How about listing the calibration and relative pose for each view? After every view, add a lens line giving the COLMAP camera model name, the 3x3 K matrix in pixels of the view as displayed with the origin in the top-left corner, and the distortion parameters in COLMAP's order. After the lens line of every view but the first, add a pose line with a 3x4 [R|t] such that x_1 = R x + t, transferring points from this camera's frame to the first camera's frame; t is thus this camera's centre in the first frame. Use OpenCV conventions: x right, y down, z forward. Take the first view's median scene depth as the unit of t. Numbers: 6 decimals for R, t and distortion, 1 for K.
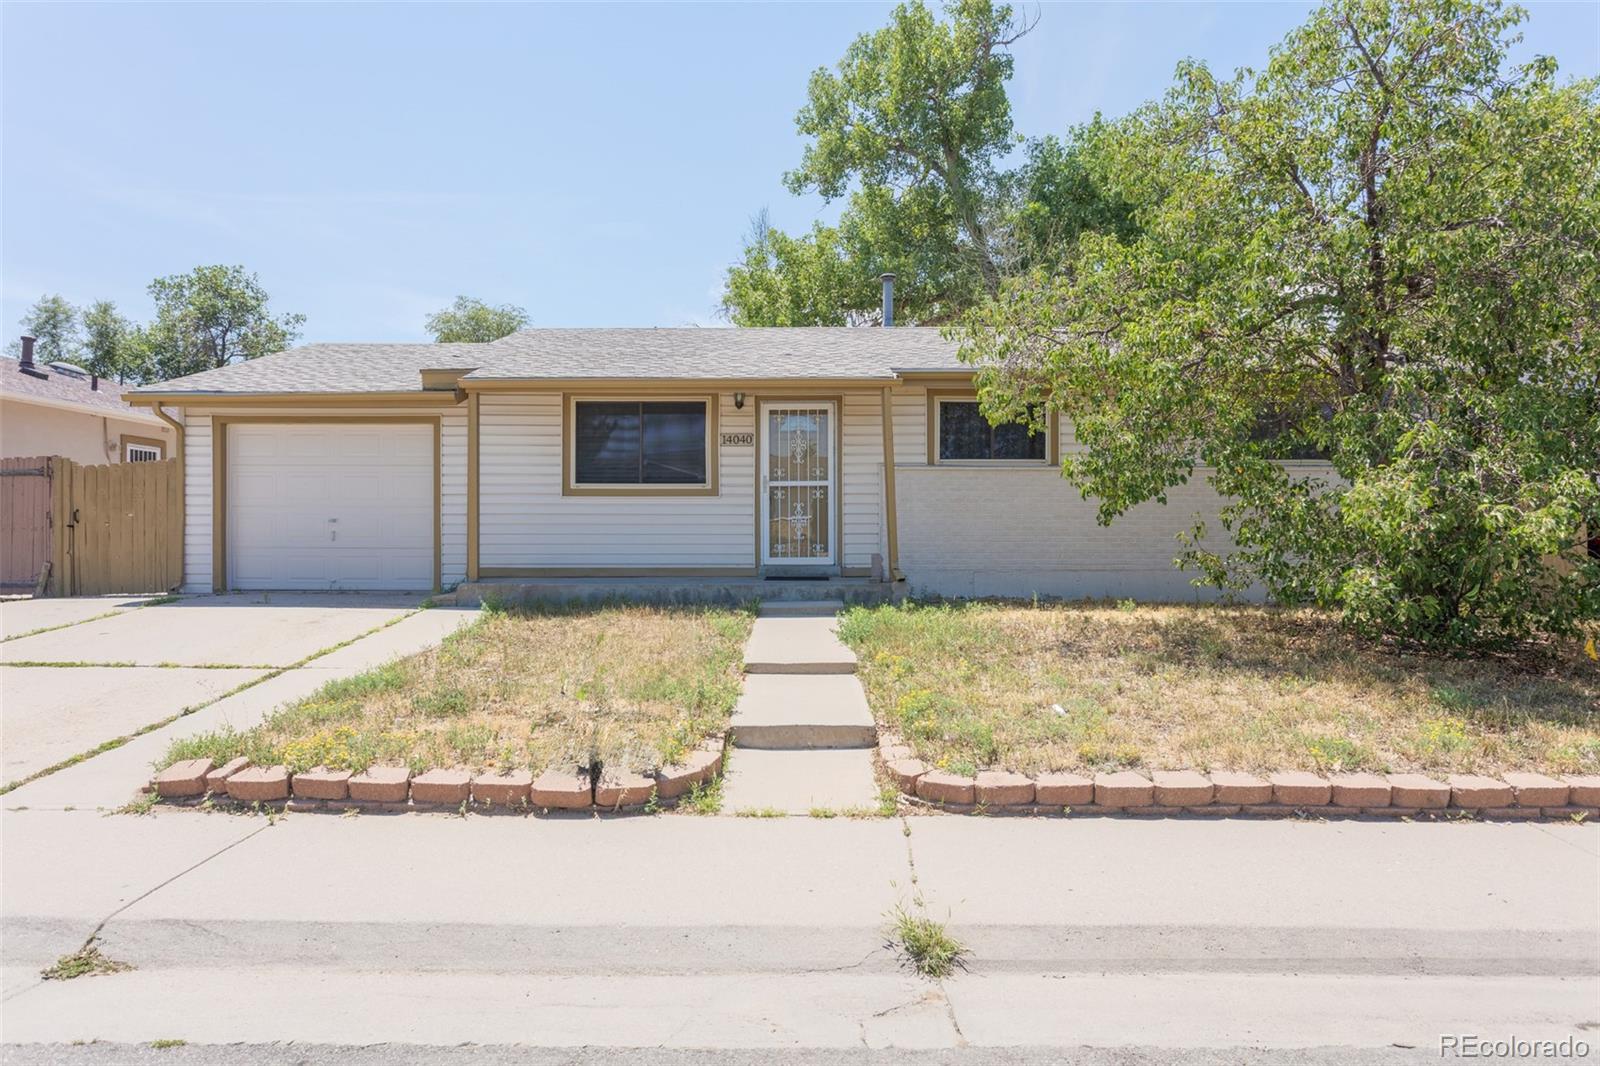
lens RADIAL K [[897.1, 0, 800.1], [0, 897.1, 536.0], [0, 0, 1]] dist [-0.006677, -0.000633]
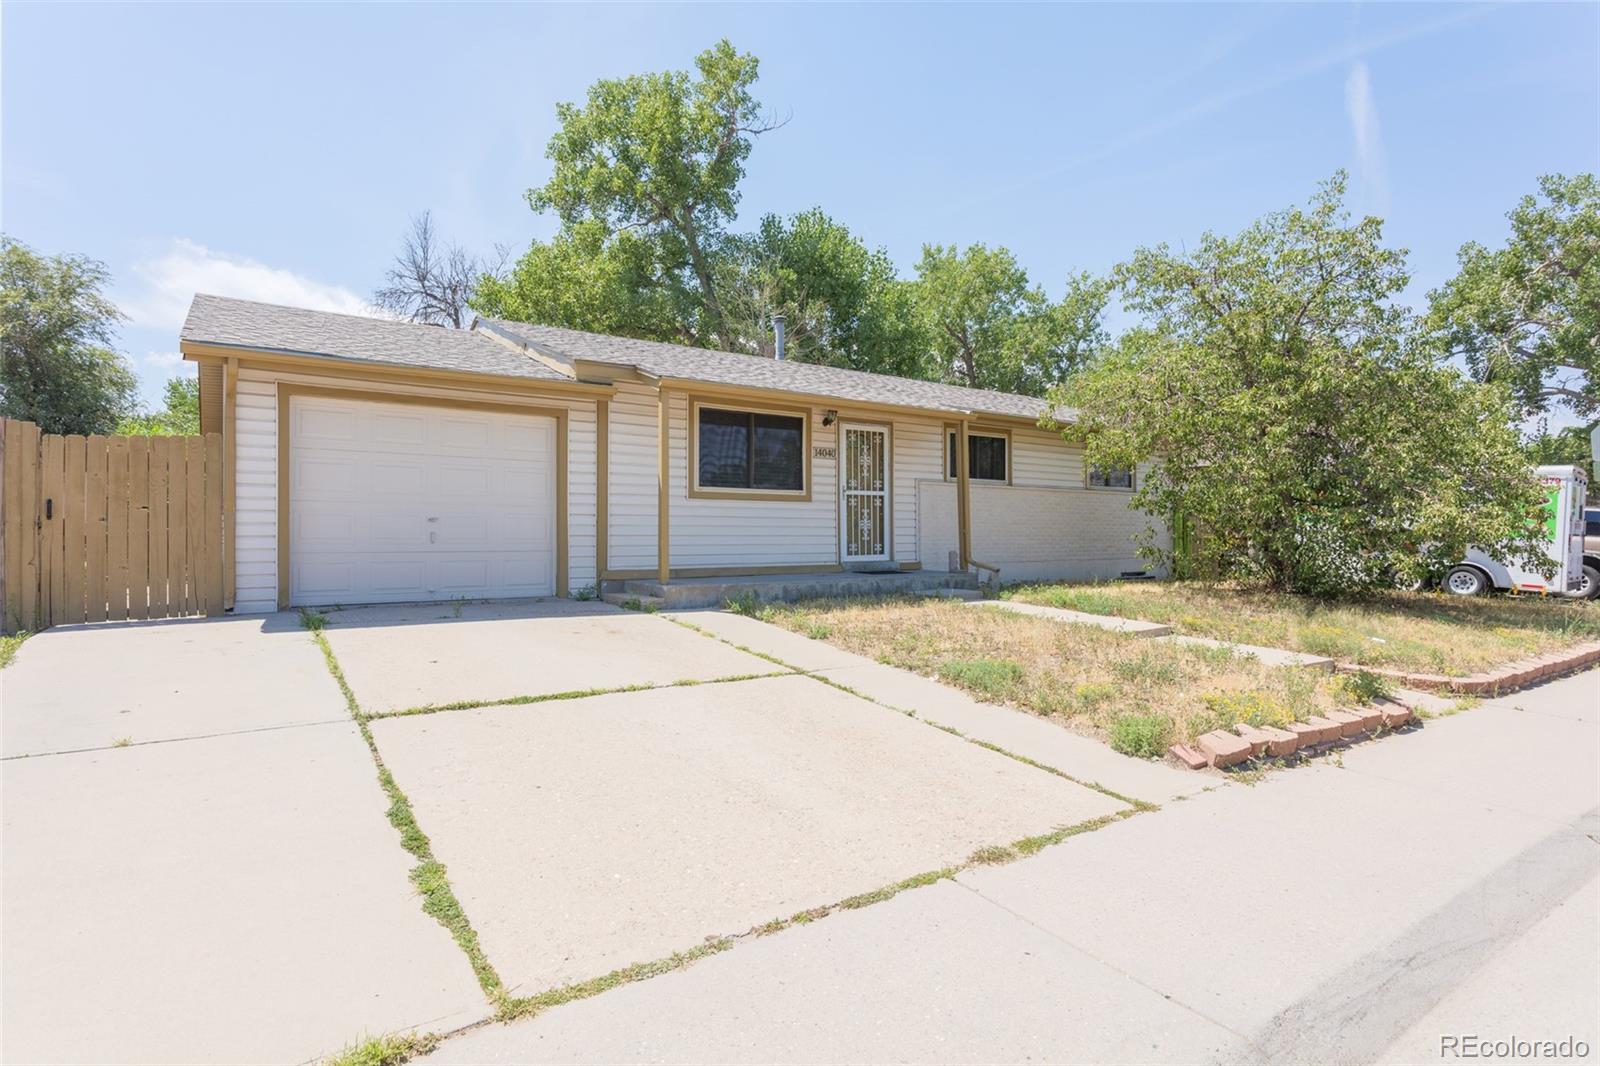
lens RADIAL K [[787.2, 0, 790.9], [0, 787.2, 529.5], [0, 0, 1]] dist [0.003406, -0.000225]
pose [[0.834852, 0.004471, 0.550456, -0.657754], [0.002957, 0.999916, -0.012606, 0.002566], [-0.550466, 0.012152, 0.834769, 0.185640]]
